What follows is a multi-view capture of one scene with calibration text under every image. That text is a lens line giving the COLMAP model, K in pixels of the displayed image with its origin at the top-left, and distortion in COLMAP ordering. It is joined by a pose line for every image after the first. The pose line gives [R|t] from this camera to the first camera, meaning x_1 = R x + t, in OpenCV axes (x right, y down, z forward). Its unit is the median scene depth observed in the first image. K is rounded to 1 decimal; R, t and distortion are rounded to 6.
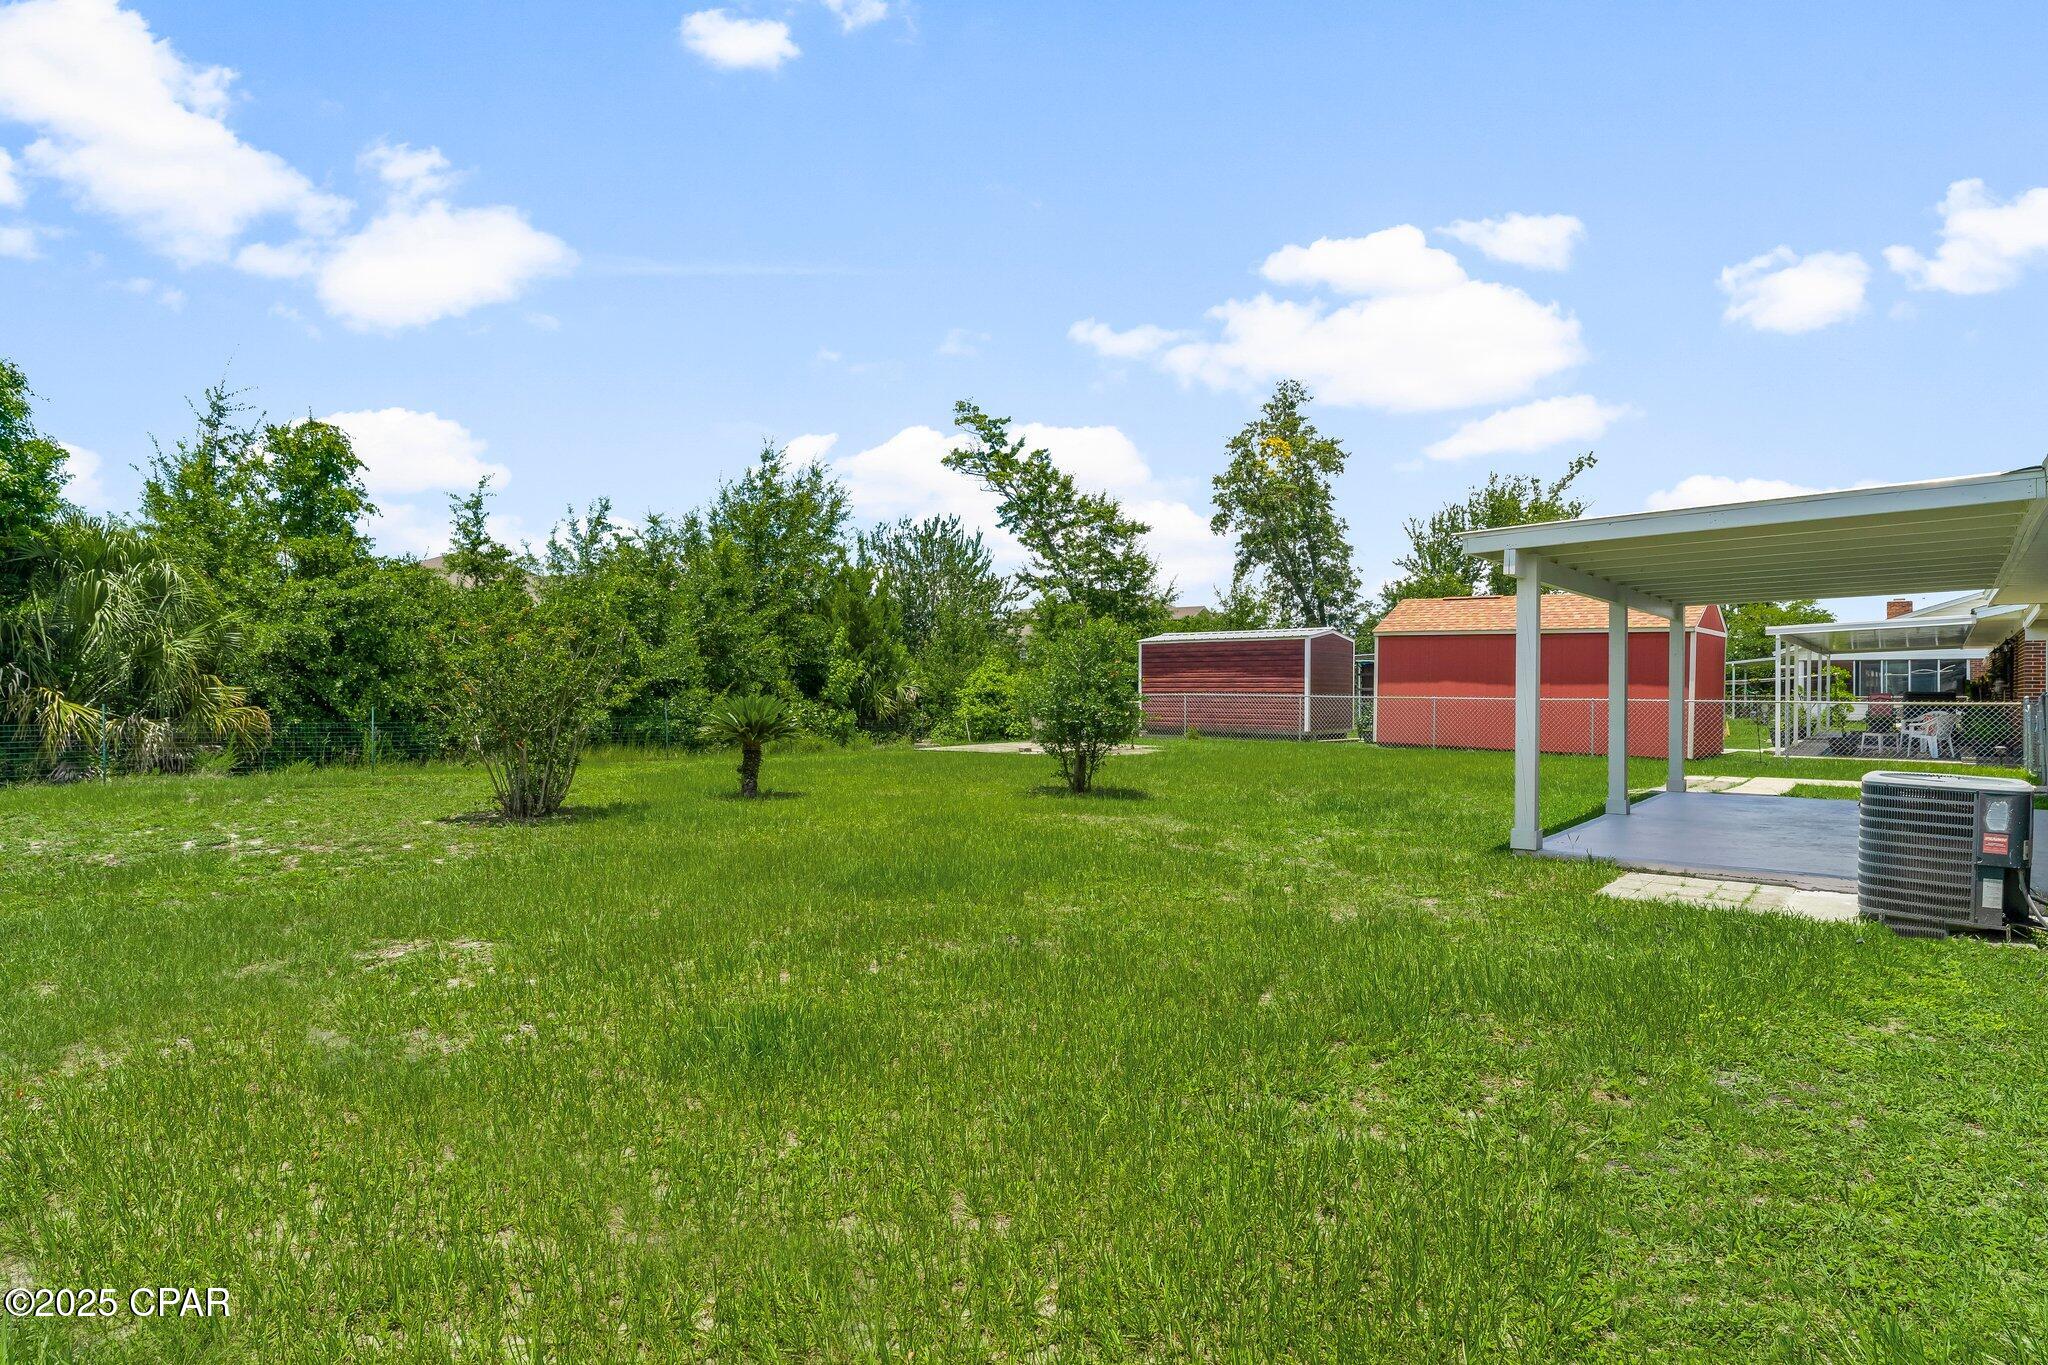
lens RADIAL K [[1044.2, 0, 1024.0], [0, 1044.2, 682.5], [0, 0, 1]] dist [0.001301, -0.000363]
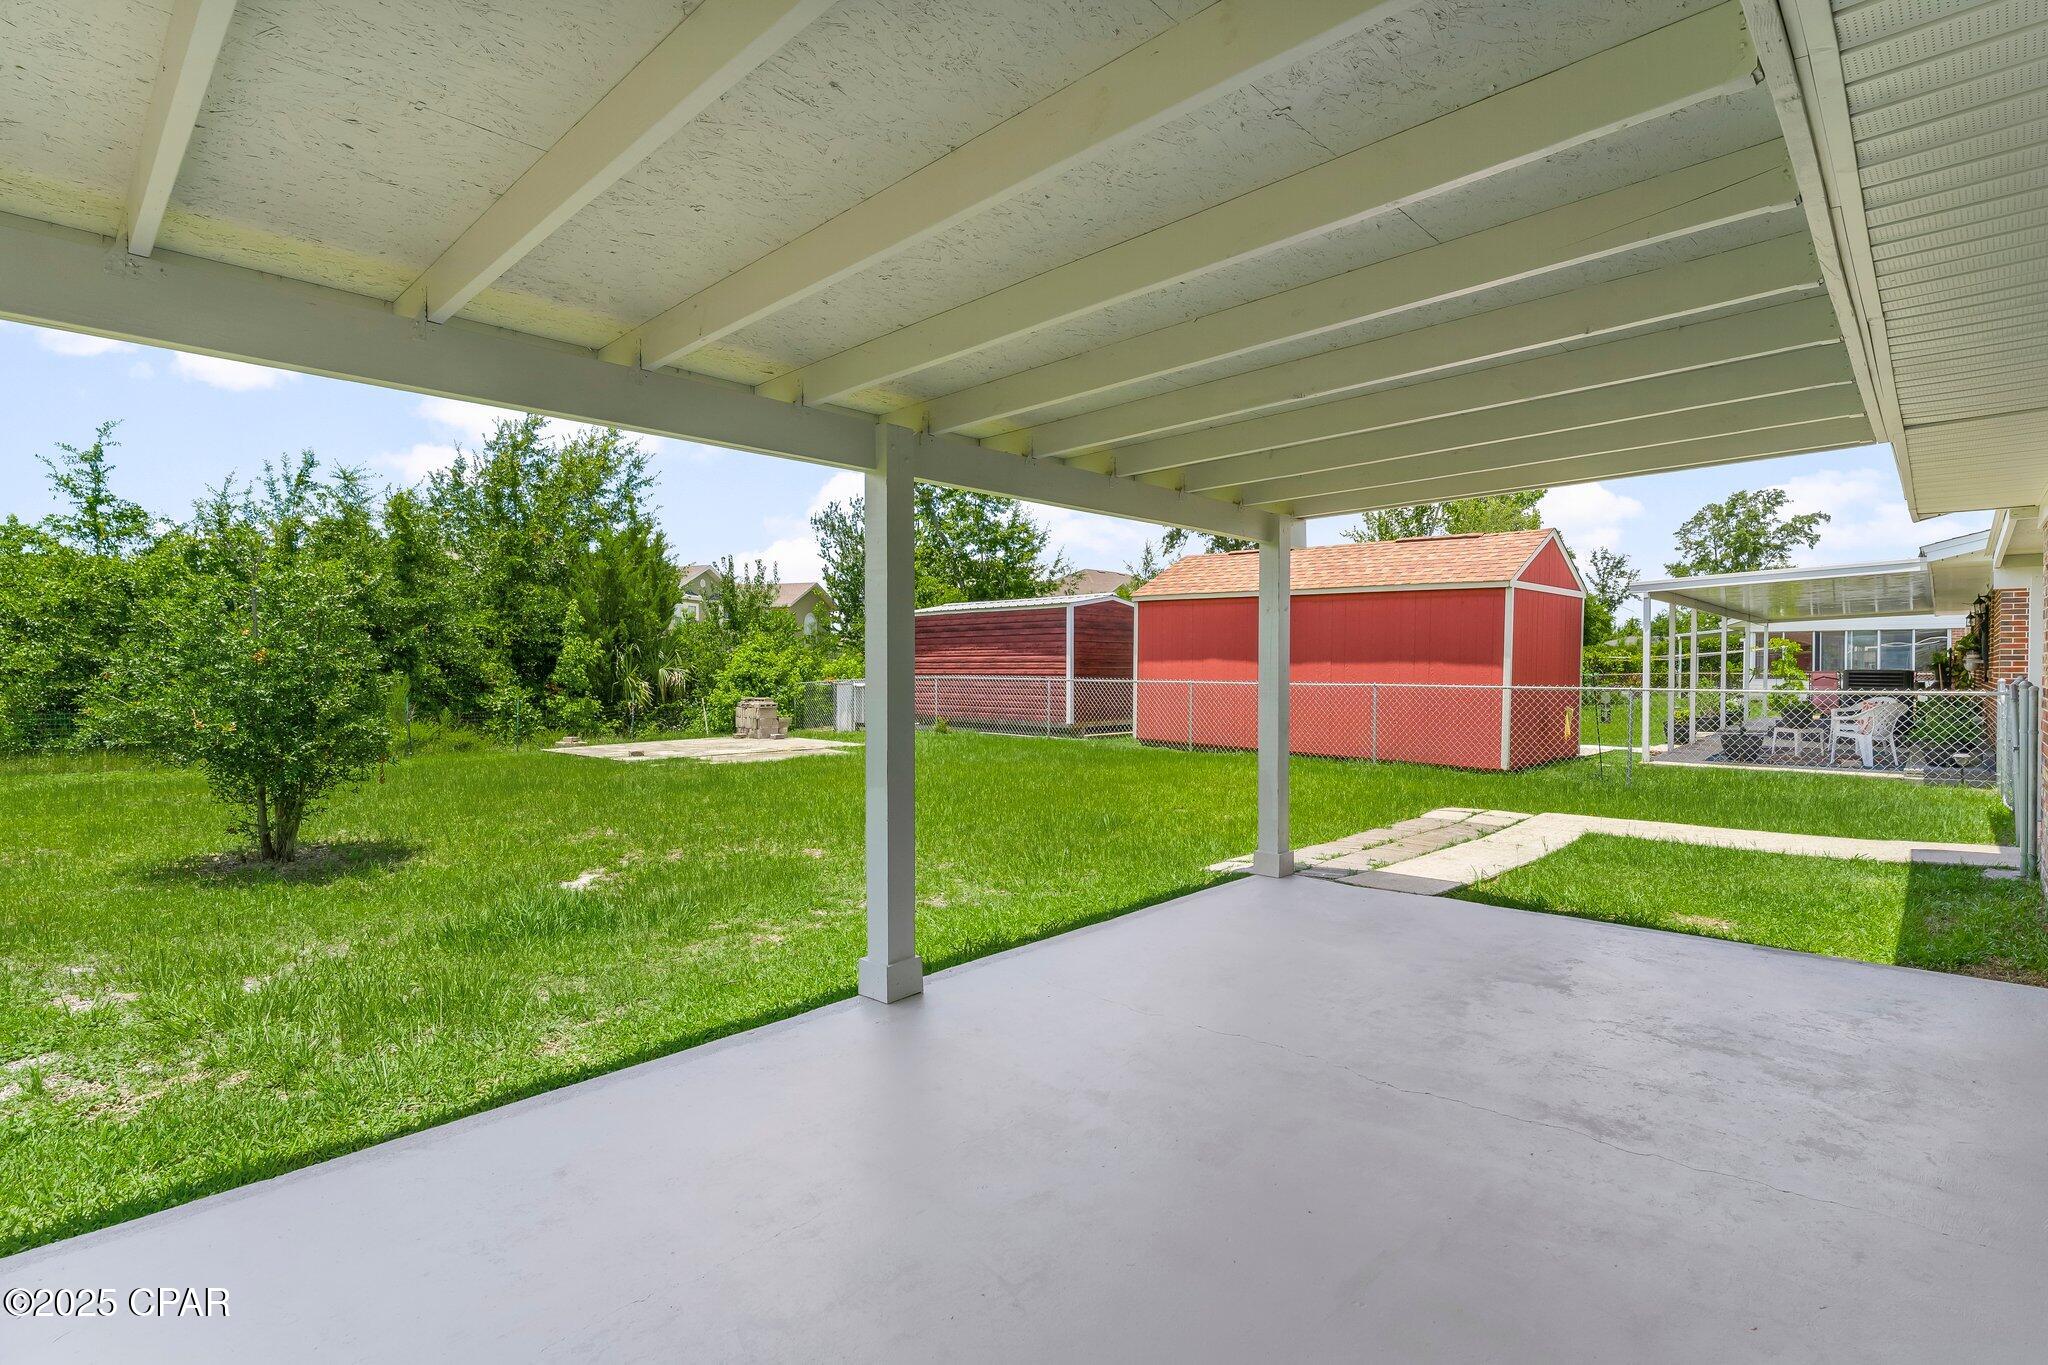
lens RADIAL K [[968.9, 0, 1024.0], [0, 968.9, 682.5], [0, 0, 1]] dist [-0.004206, -0.000557]
pose [[0.998752, -0.003978, -0.049786, 0.263719], [0.005068, 0.999750, 0.021785, -0.000603], [0.049687, -0.022010, 0.998522, 0.255024]]
